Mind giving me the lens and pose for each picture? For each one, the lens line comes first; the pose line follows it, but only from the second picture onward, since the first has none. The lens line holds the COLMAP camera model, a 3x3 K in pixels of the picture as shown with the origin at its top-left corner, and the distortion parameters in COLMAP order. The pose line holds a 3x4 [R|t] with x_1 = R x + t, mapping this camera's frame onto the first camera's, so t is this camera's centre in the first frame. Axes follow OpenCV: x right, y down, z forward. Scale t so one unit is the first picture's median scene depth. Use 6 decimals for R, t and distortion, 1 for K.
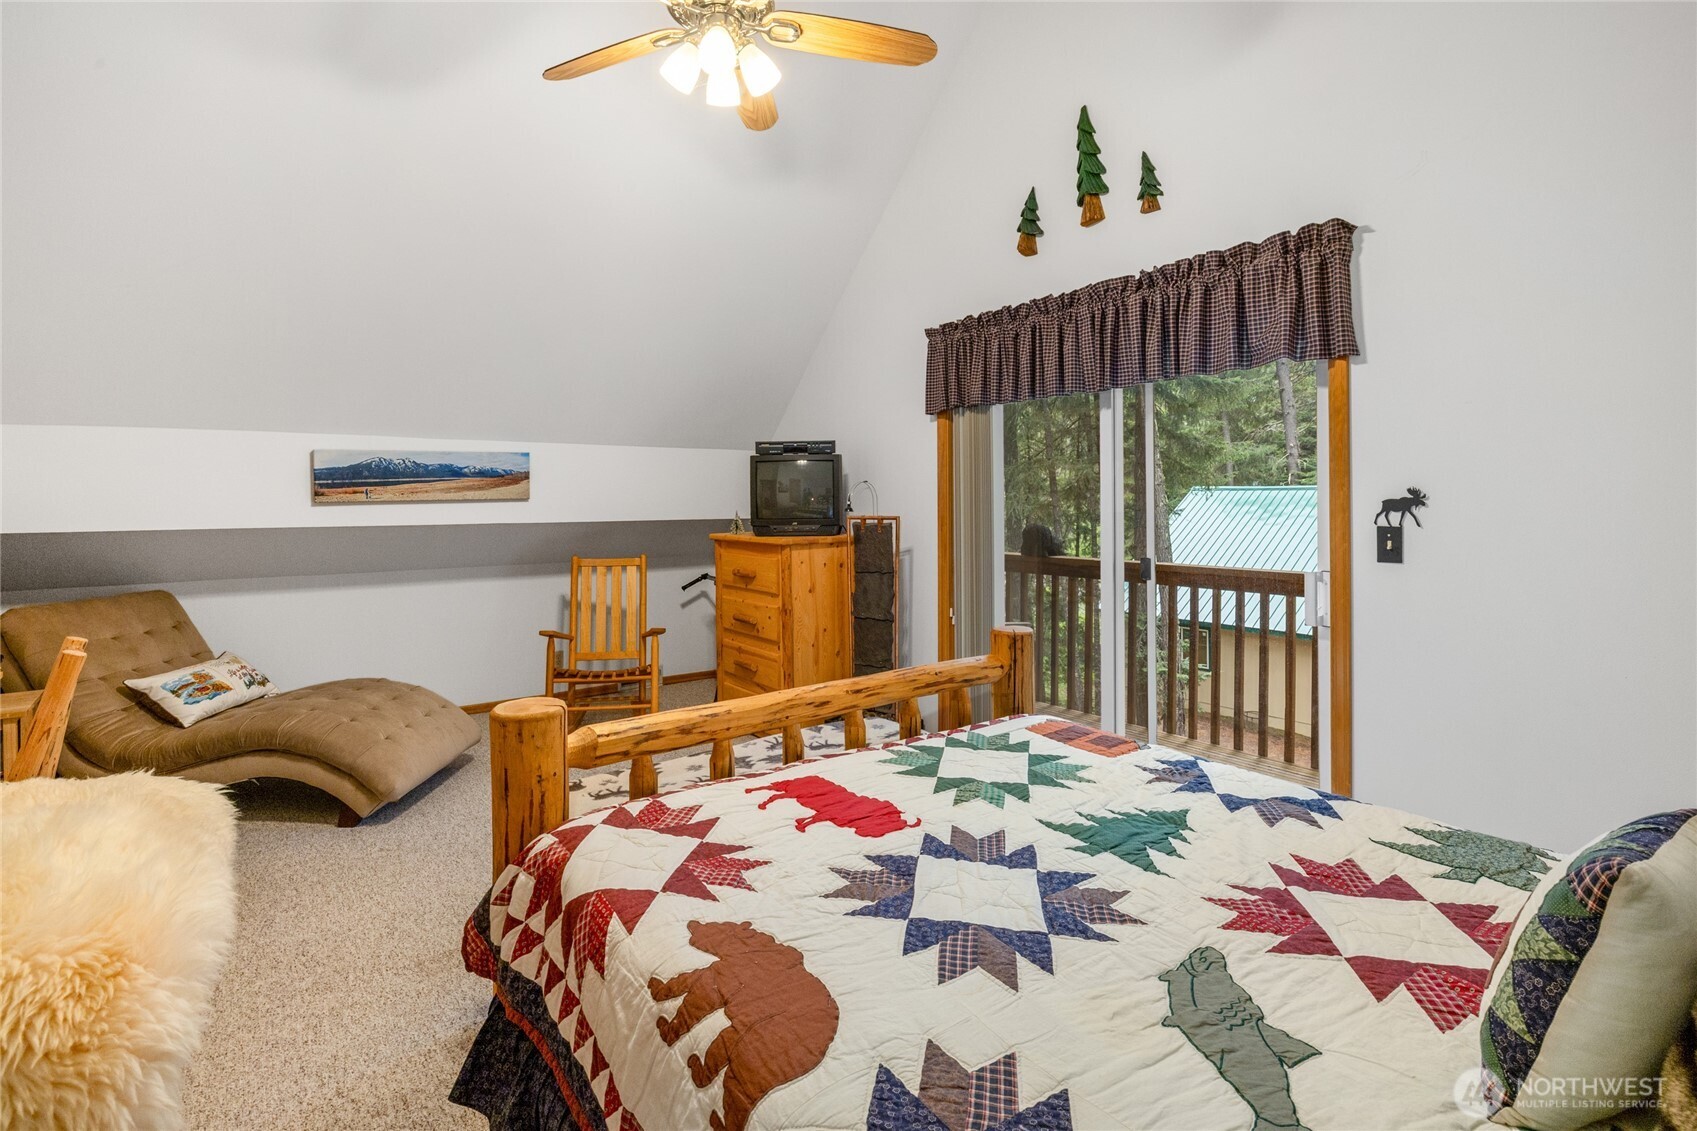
lens RADIAL K [[834.1, 0, 845.3], [0, 834.1, 509.5], [0, 0, 1]] dist [-0.000032, 0.000136]
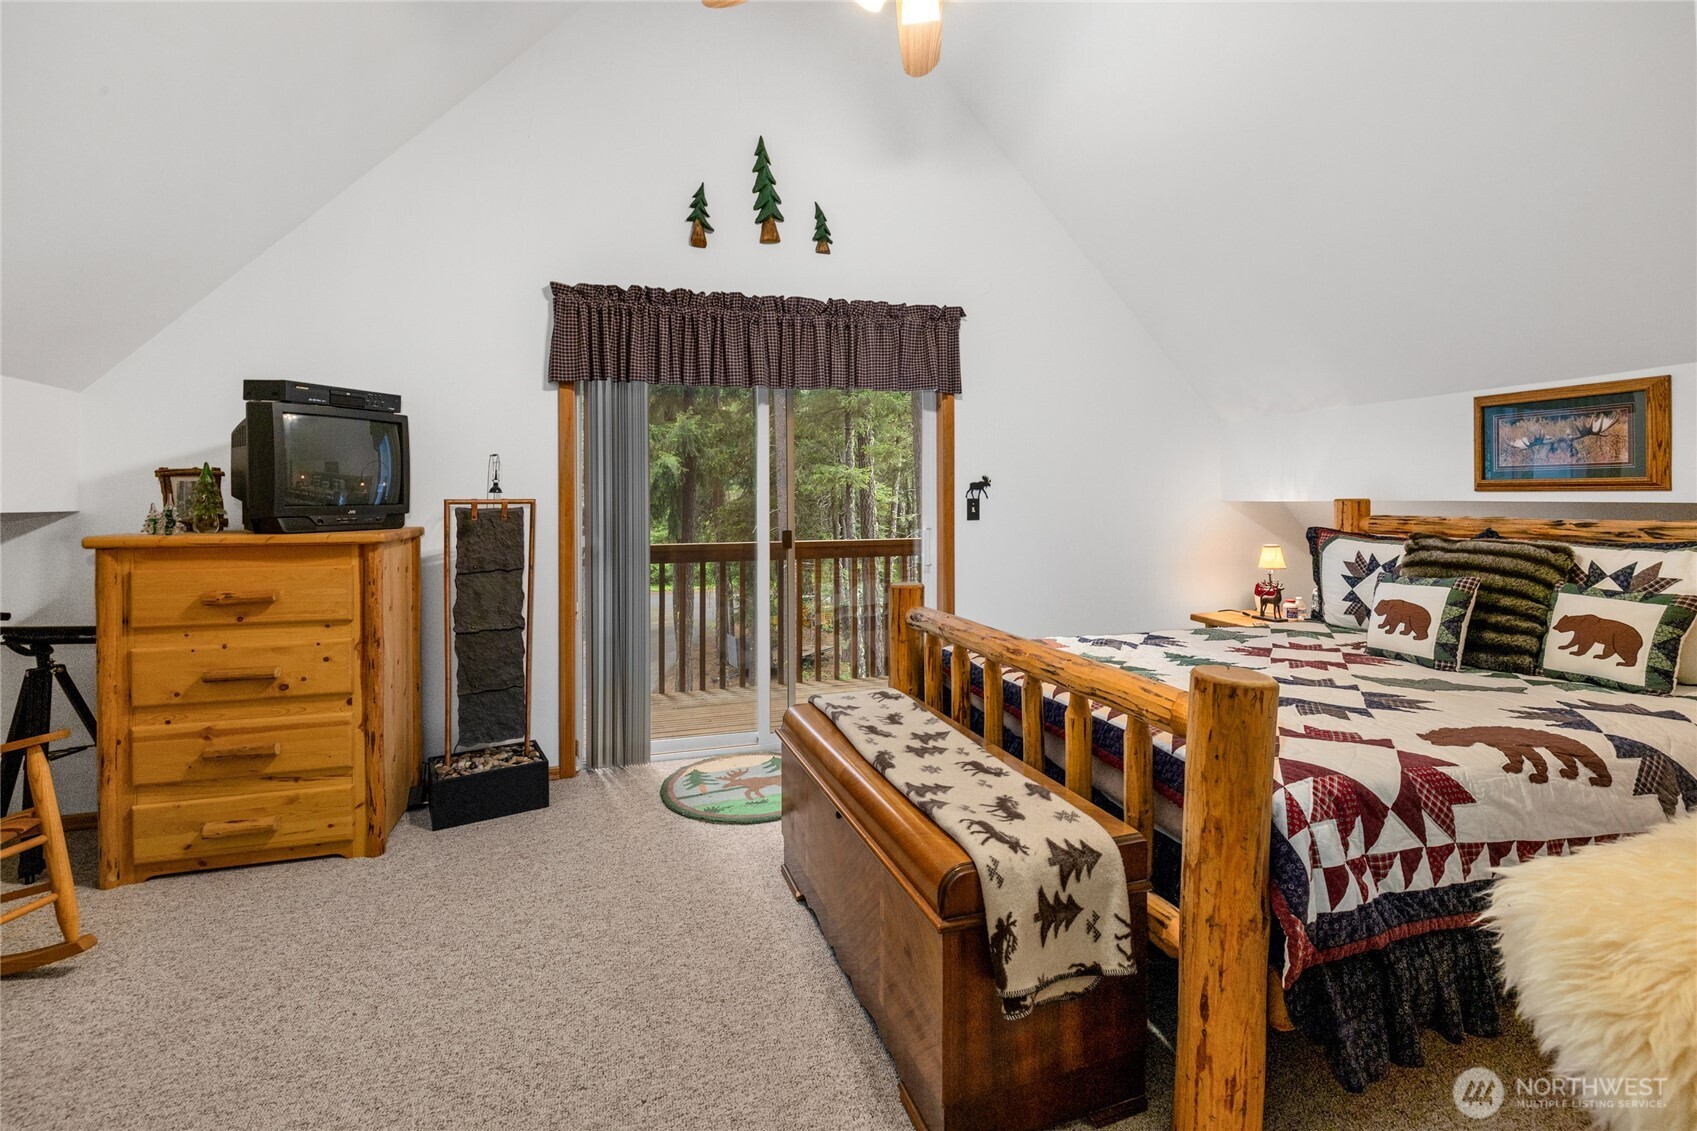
lens RADIAL K [[743.3, 0, 844.3], [0, 743.3, 508.0], [0, 0, 1]] dist [0.004905, -0.000096]
pose [[0.329459, -0.007118, 0.944143, -0.651505], [0.015426, 0.999879, 0.002155, 0.024560], [-0.944044, 0.013855, 0.329529, 0.575073]]
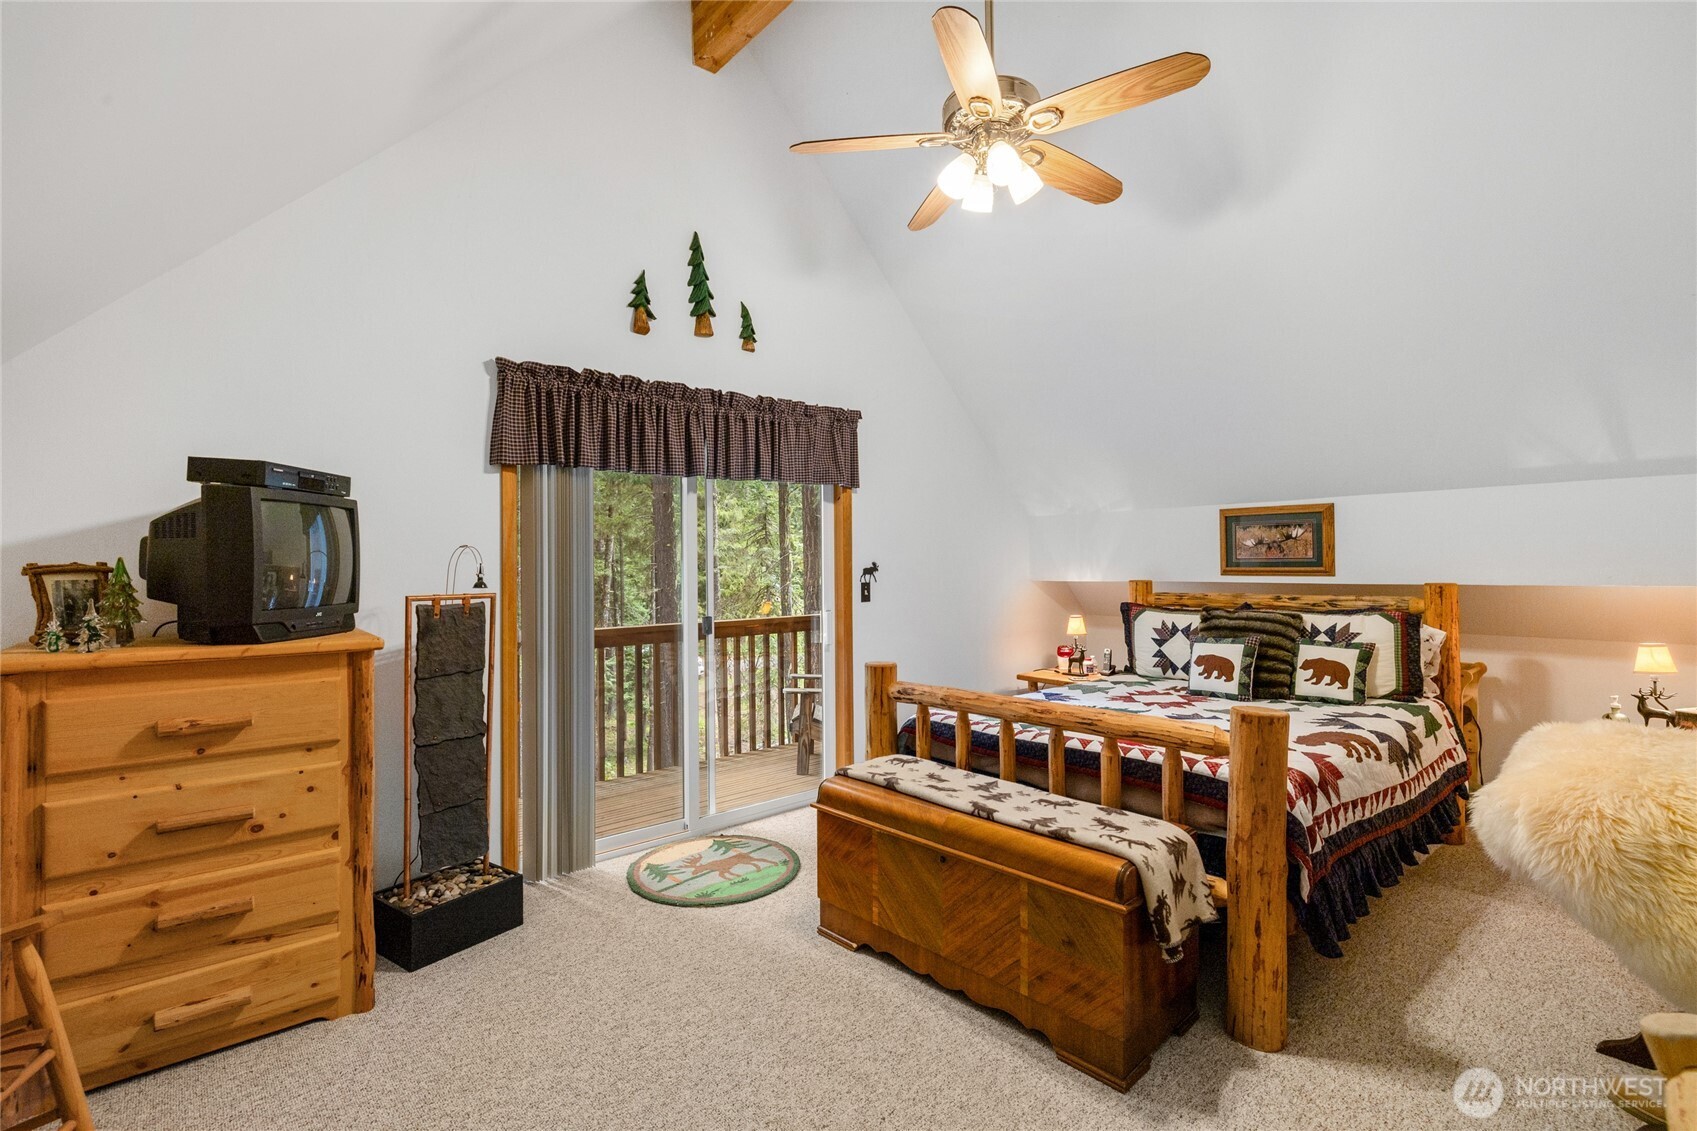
lens RADIAL K [[766.8, 0, 848.5], [0, 766.8, 565.5], [0, 0, 1]] dist [-0.003278, -0.000082]
pose [[-0.086790, 0.008201, 0.996193, -0.810223], [0.023660, 0.999701, -0.006168, -0.006132], [-0.995946, 0.023035, -0.086958, 0.908682]]
